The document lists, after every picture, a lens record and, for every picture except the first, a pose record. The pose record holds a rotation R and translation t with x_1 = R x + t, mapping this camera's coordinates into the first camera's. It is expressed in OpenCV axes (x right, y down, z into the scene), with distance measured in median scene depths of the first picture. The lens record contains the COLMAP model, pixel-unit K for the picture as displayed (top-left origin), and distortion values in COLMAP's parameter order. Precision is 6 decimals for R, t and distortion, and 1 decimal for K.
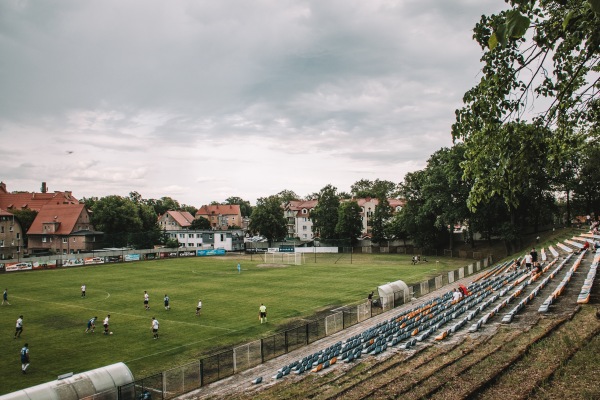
lens RADIAL K [[974.9, 0, 300.2], [0, 974.9, 200.8], [0, 0, 1]] dist [0.091659, 0.000000]
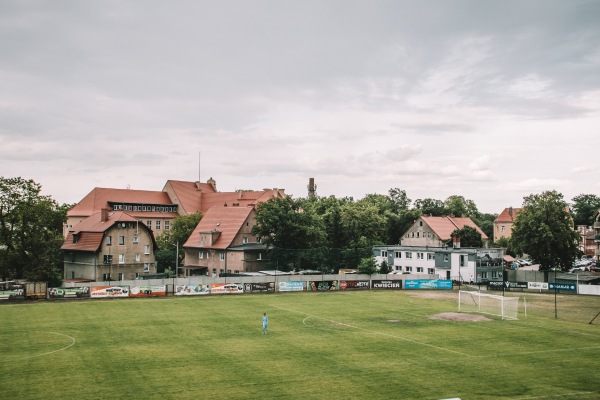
lens RADIAL K [[974.9, 0, 300.0], [0, 974.9, 199.7], [0, 0, 1]] dist [0.091659, 0.000000]
pose [[0.737237, -0.006660, -0.675602, 0.274181], [0.002593, 0.999972, -0.007029, 0.003810], [0.675630, 0.003430, 0.737233, 0.503734]]
